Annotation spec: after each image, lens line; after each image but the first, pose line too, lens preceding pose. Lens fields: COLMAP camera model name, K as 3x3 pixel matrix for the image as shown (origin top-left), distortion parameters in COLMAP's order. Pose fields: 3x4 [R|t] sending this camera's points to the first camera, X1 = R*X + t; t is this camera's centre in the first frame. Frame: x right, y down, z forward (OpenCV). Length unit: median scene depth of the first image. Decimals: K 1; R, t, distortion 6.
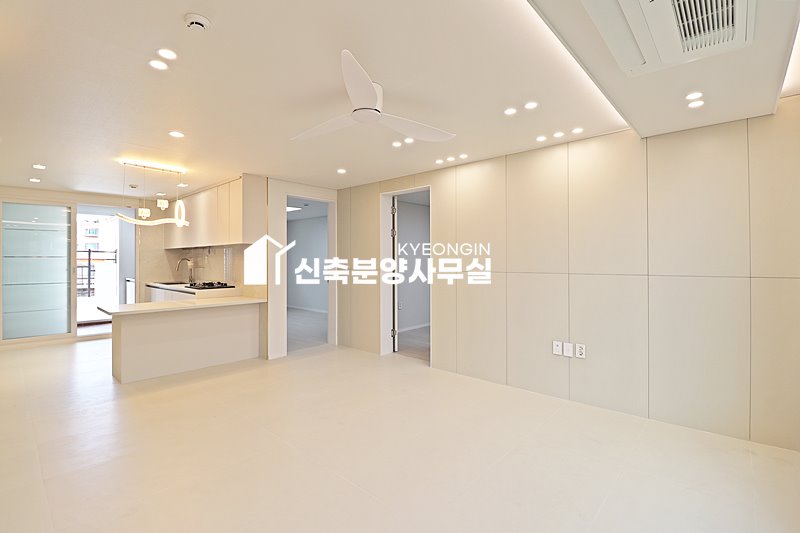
lens RADIAL K [[366.1, 0, 387.7], [0, 366.1, 251.8], [0, 0, 1]] dist [-0.009720, -0.005743]
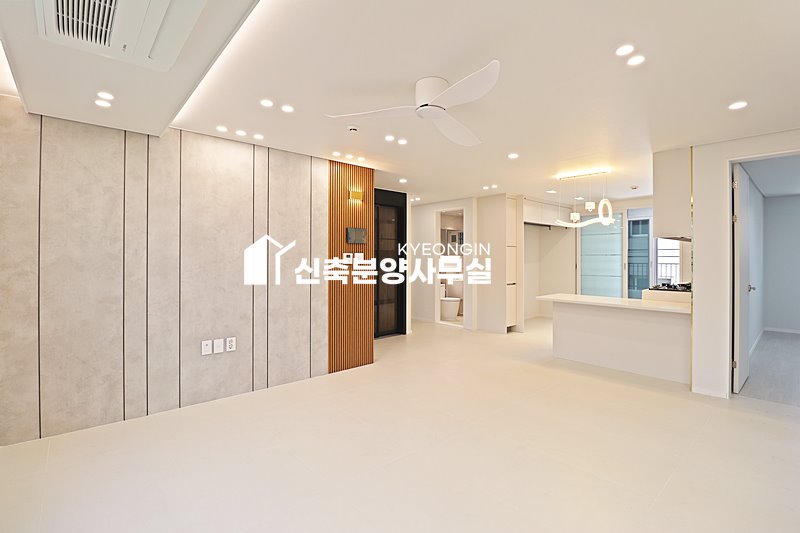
lens RADIAL K [[366.1, 0, 403.1], [0, 366.1, 258.2], [0, 0, 1]] dist [-0.009720, -0.005743]
pose [[-0.087971, 0.001763, -0.996121, 0.459667], [0.015918, 0.999873, 0.000364, 0.014112], [0.995996, -0.015824, -0.087988, 0.483626]]
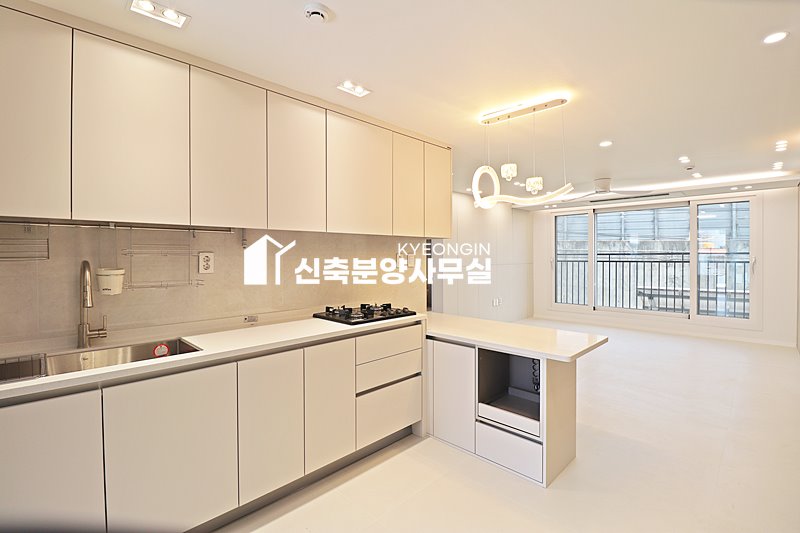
lens RADIAL K [[366.1, 0, 387.3], [0, 366.1, 259.8], [0, 0, 1]] dist [-0.009720, -0.005743]
pose [[0.055330, -0.011290, 0.998404, -1.078202], [-0.013935, 0.999830, 0.012079, 0.012575], [-0.998371, -0.014581, 0.055163, 1.025477]]
